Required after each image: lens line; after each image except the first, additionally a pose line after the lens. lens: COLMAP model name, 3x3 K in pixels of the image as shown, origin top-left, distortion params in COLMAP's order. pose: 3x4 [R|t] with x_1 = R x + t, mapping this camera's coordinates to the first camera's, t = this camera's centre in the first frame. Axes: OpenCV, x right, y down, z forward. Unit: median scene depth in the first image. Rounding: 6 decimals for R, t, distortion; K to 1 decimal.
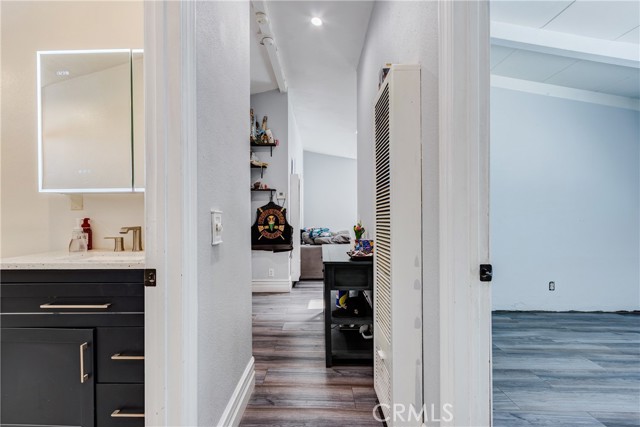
lens RADIAL K [[292.4, 0, 304.8], [0, 292.4, 216.0], [0, 0, 1]] dist [0.003809, 0.000060]
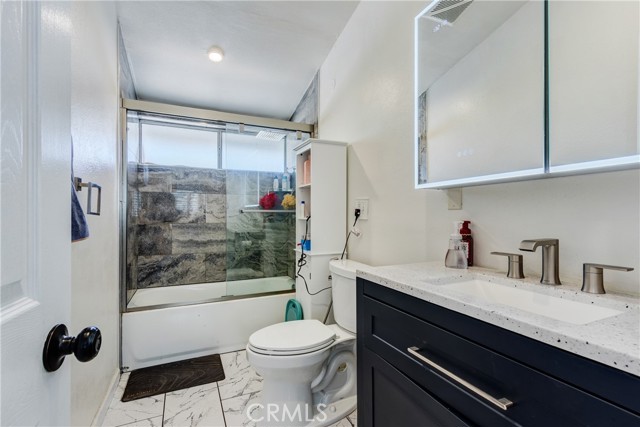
lens RADIAL K [[292.4, 0, 319.2], [0, 292.4, 213.7], [0, 0, 1]] dist [0.003809, 0.000060]
pose [[0.454801, 0.004085, -0.890584, -0.295177], [-0.006437, 0.999978, 0.001300, -0.009271], [0.890570, 0.005142, 0.454817, 0.384928]]
